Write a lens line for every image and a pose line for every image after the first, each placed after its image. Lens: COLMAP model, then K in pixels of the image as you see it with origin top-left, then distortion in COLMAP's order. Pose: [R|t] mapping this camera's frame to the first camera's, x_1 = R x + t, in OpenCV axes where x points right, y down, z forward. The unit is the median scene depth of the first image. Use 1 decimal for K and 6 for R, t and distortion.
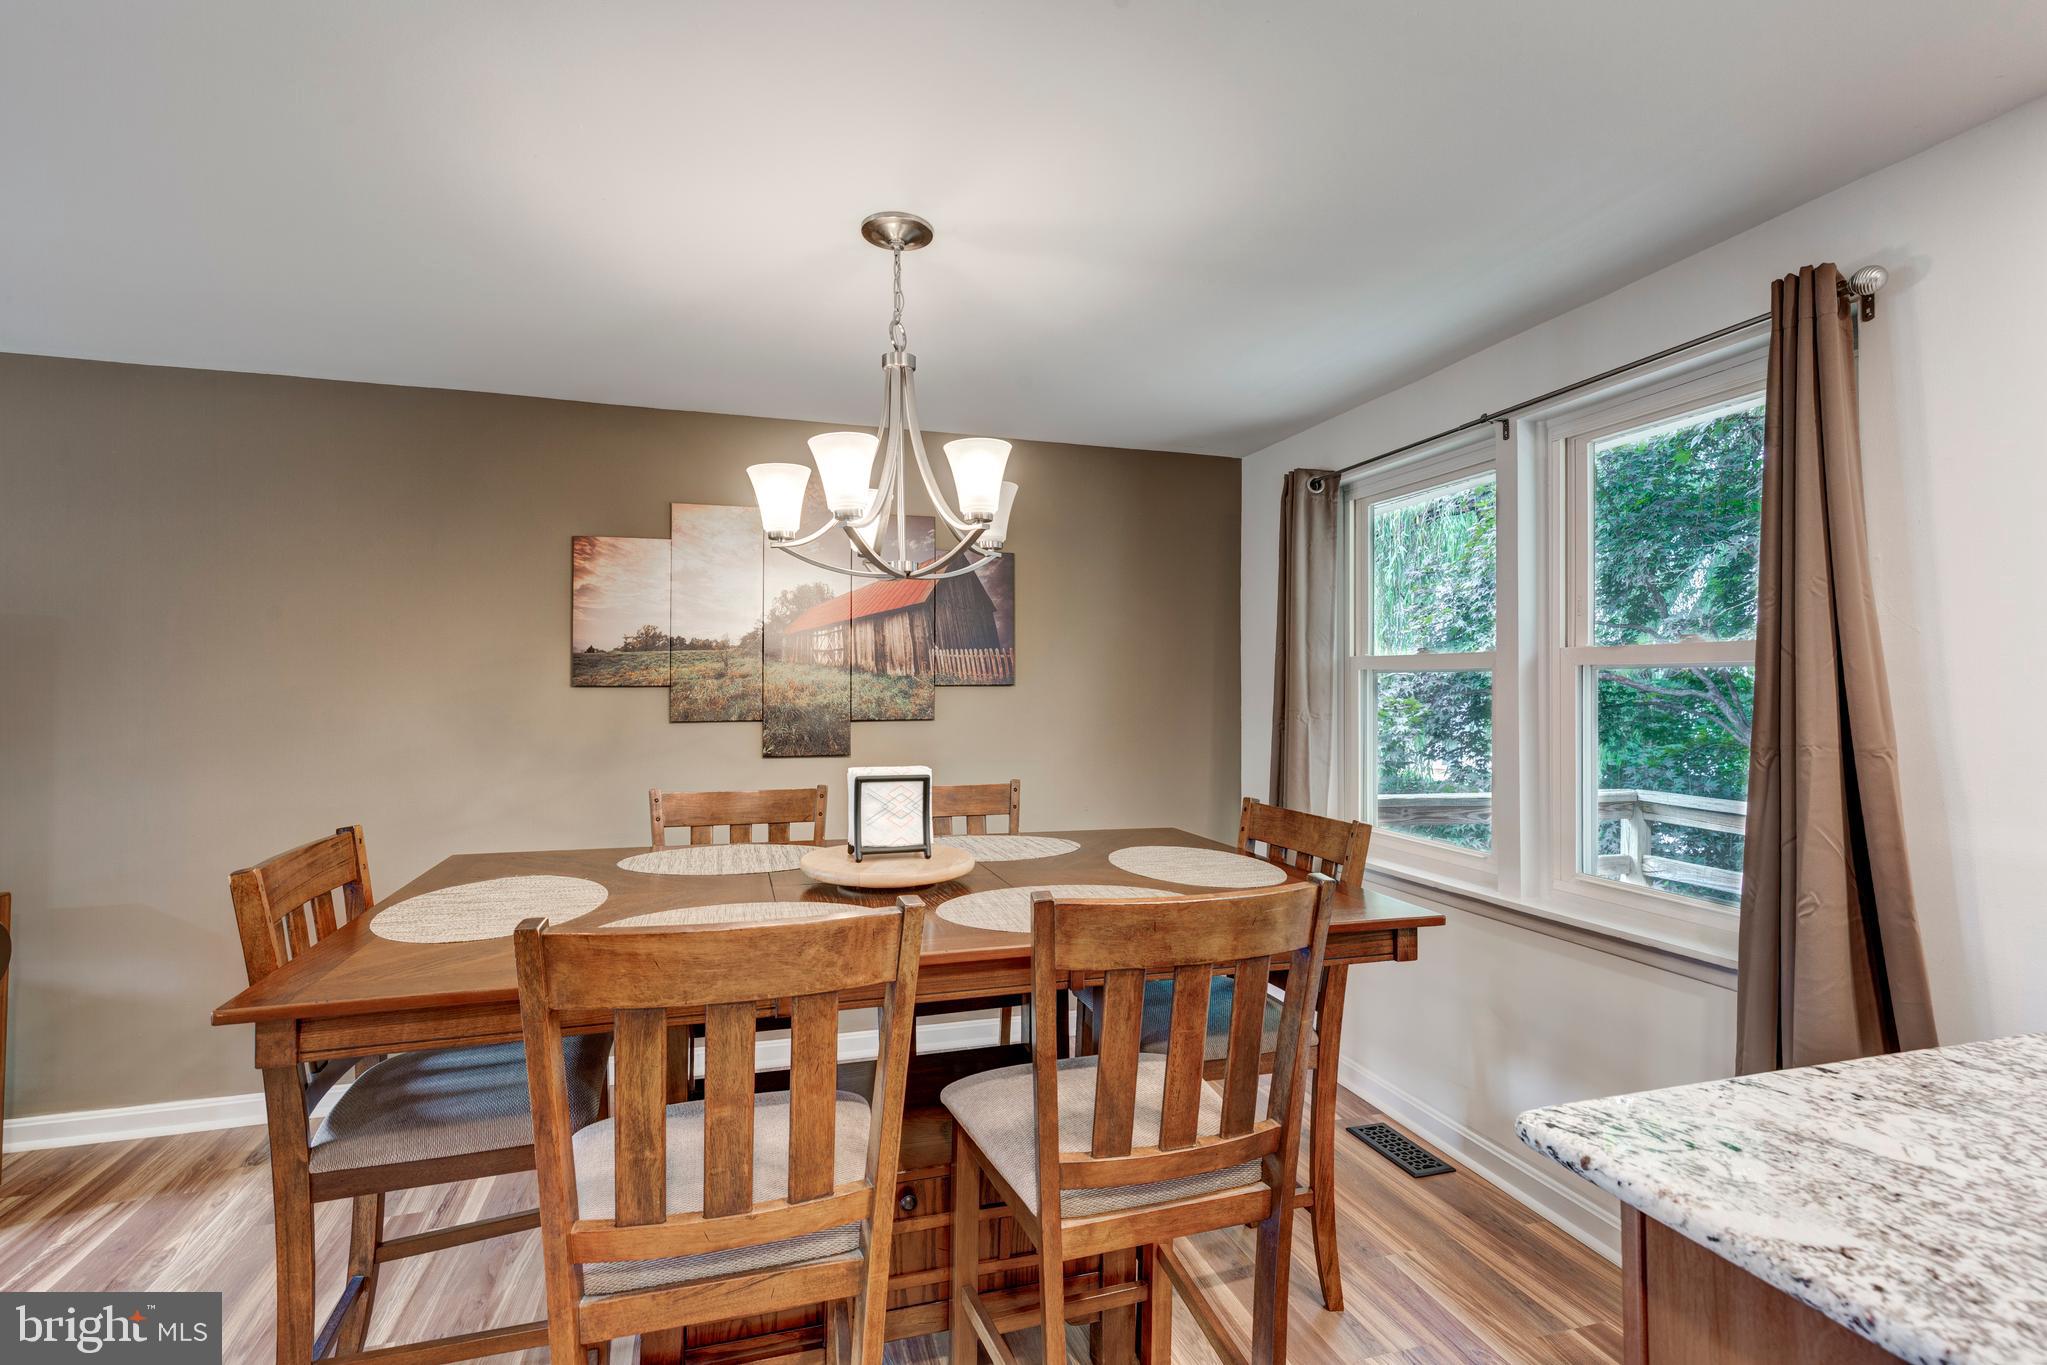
lens RADIAL K [[949.6, 0, 1030.5], [0, 949.6, 689.7], [0, 0, 1]] dist [0.001067, 0.000052]
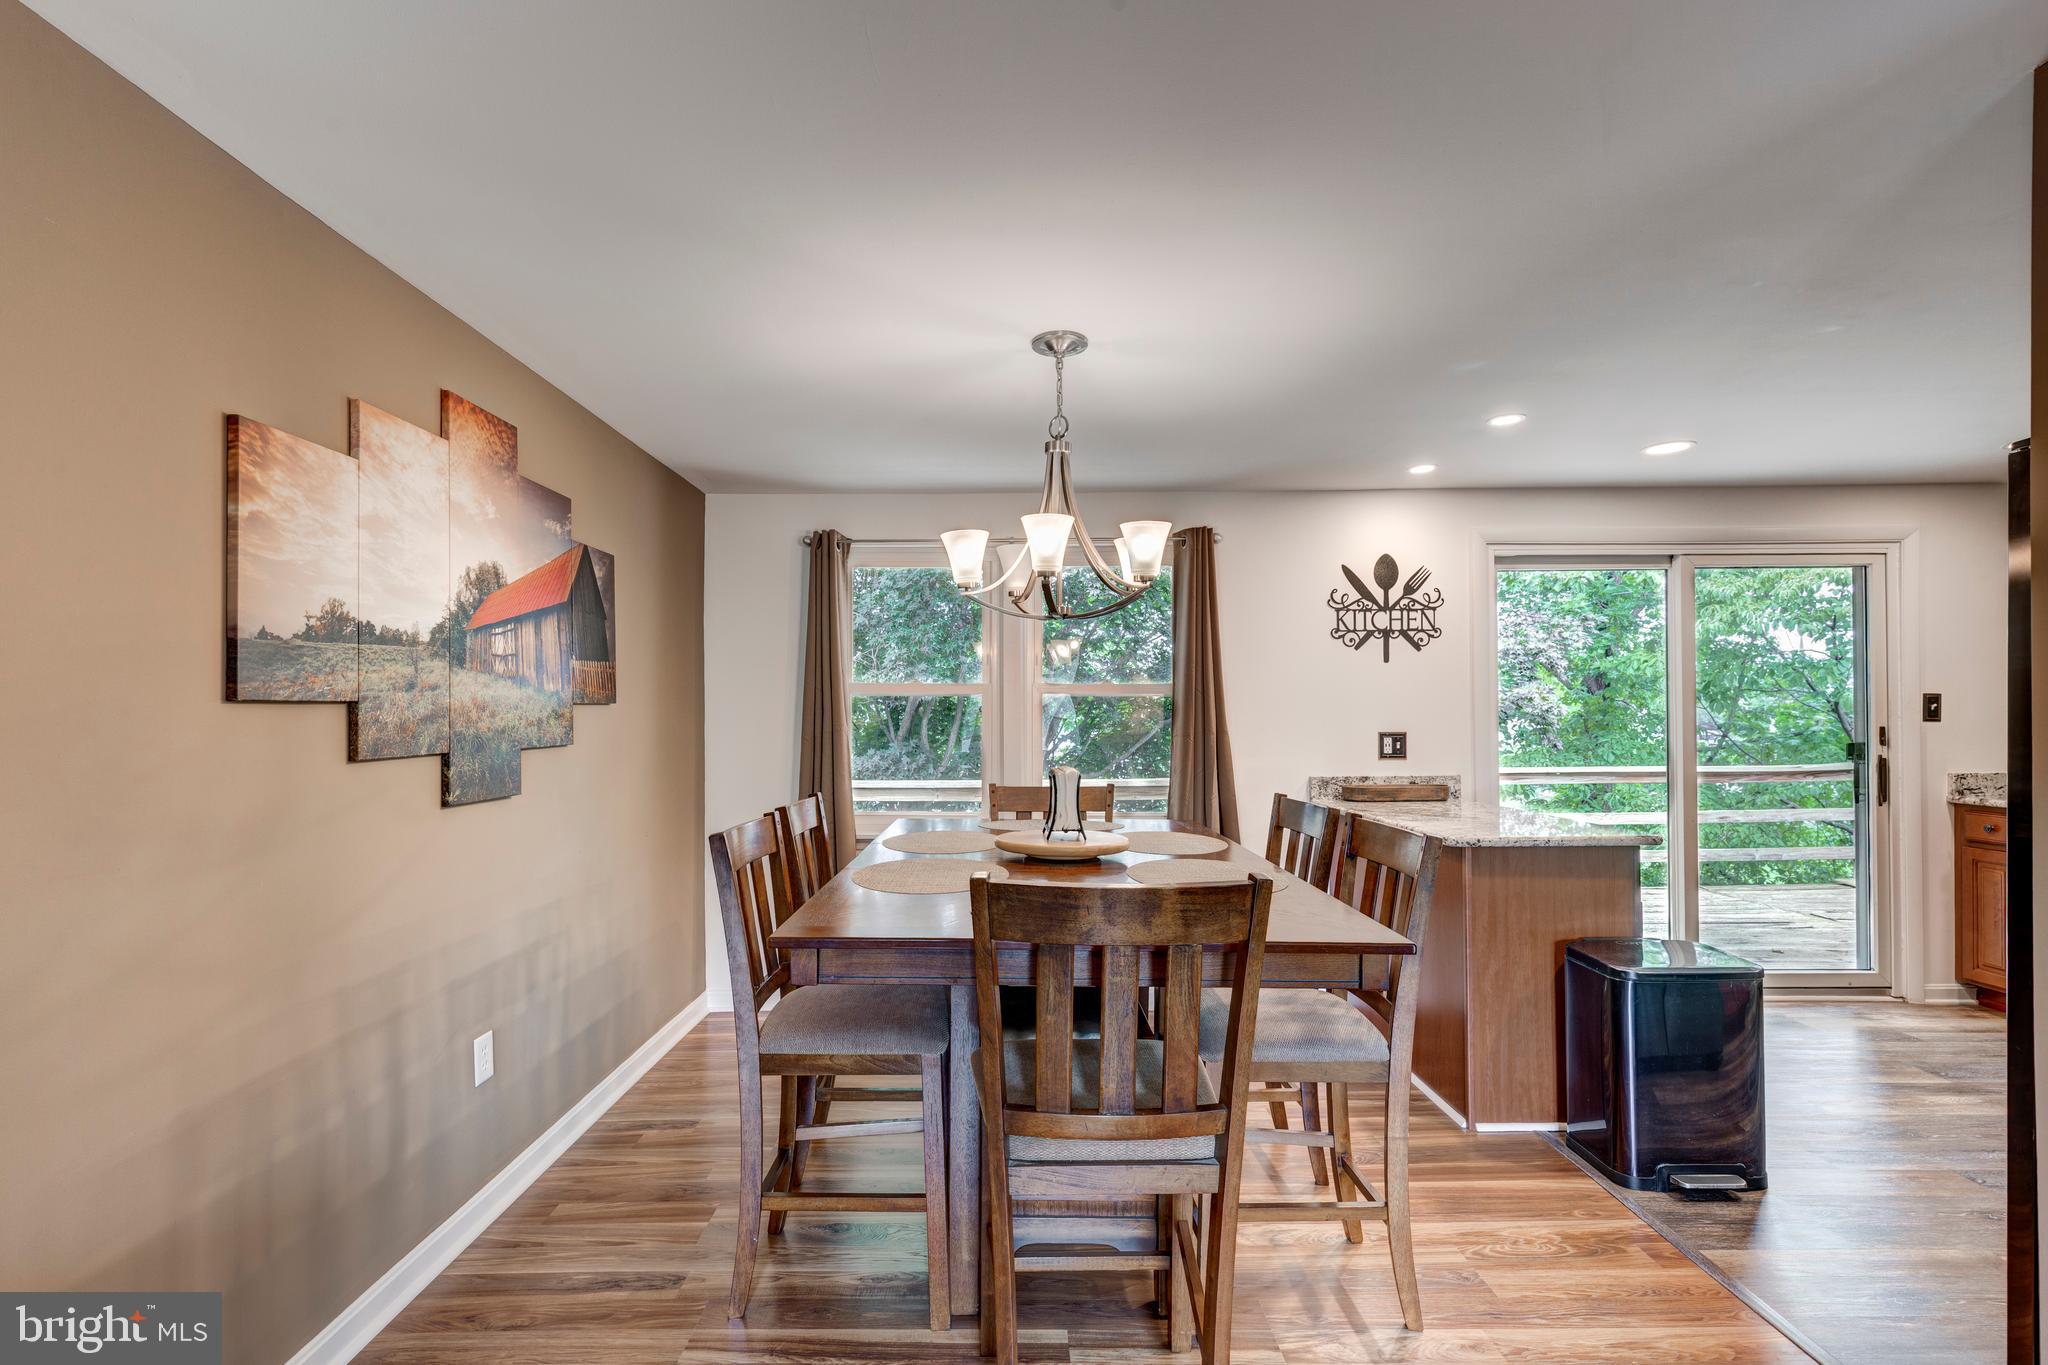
lens RADIAL K [[929.6, 0, 1002.1], [0, 929.6, 710.8], [0, 0, 1]] dist [0.005487, 0.000219]
pose [[0.305474, -0.003732, 0.952193, -0.814826], [0.009209, 0.999957, 0.000964, 0.004972], [-0.952156, 0.008475, 0.305495, 0.425463]]
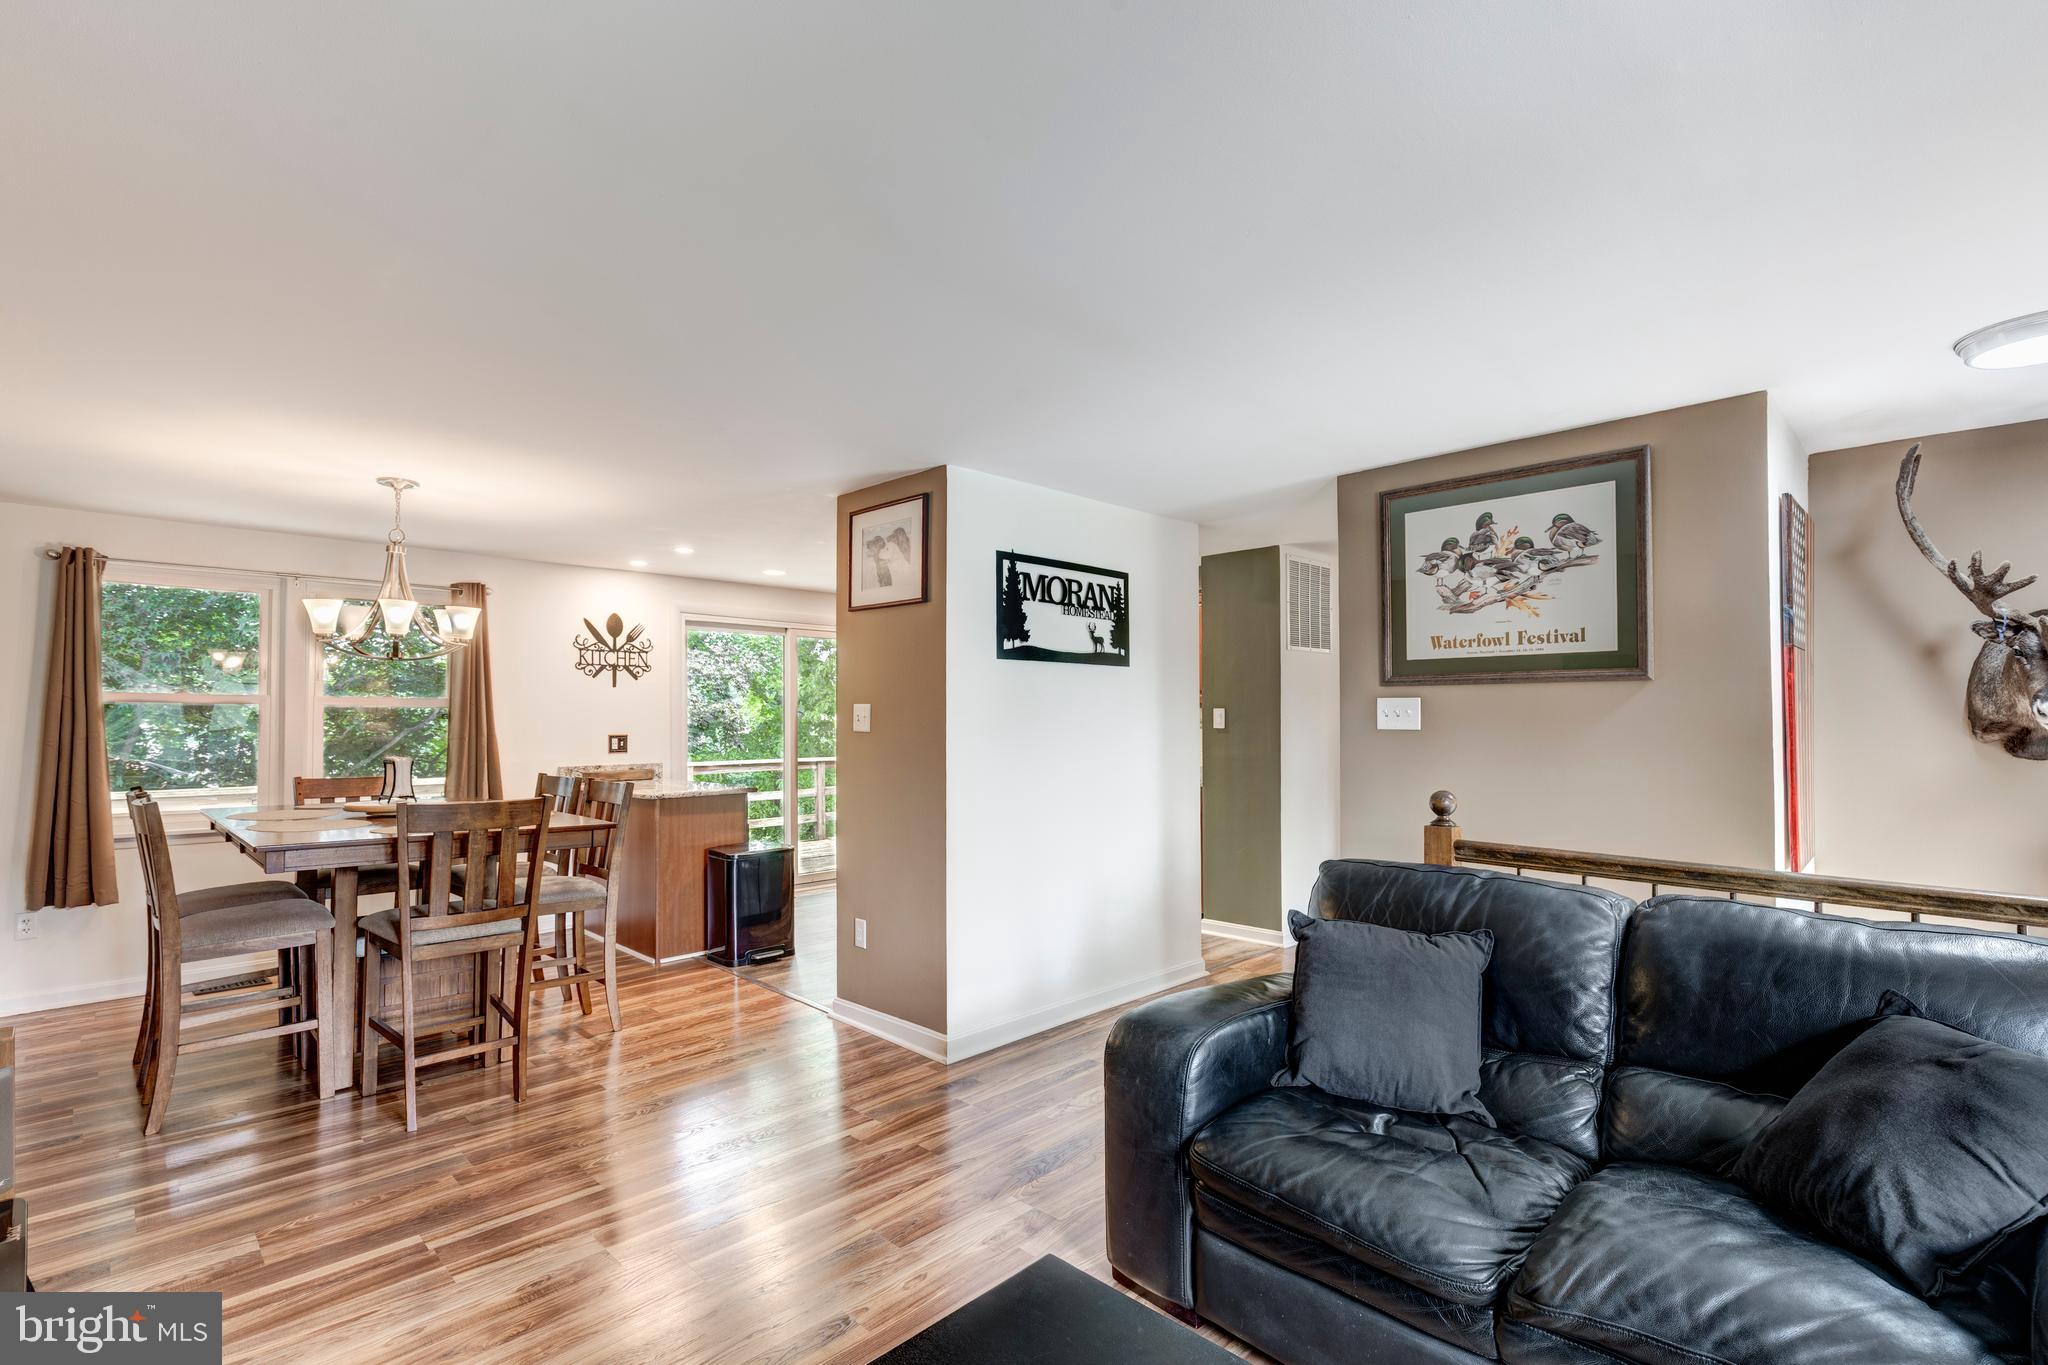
lens RADIAL K [[929.6, 0, 1002.1], [0, 929.6, 710.8], [0, 0, 1]] dist [0.005487, 0.000219]
pose [[-0.448683, 0.003701, 0.893683, -1.514252], [0.000800, 0.999993, -0.003740, -0.000518], [-0.893691, -0.000963, -0.448683, 0.458097]]
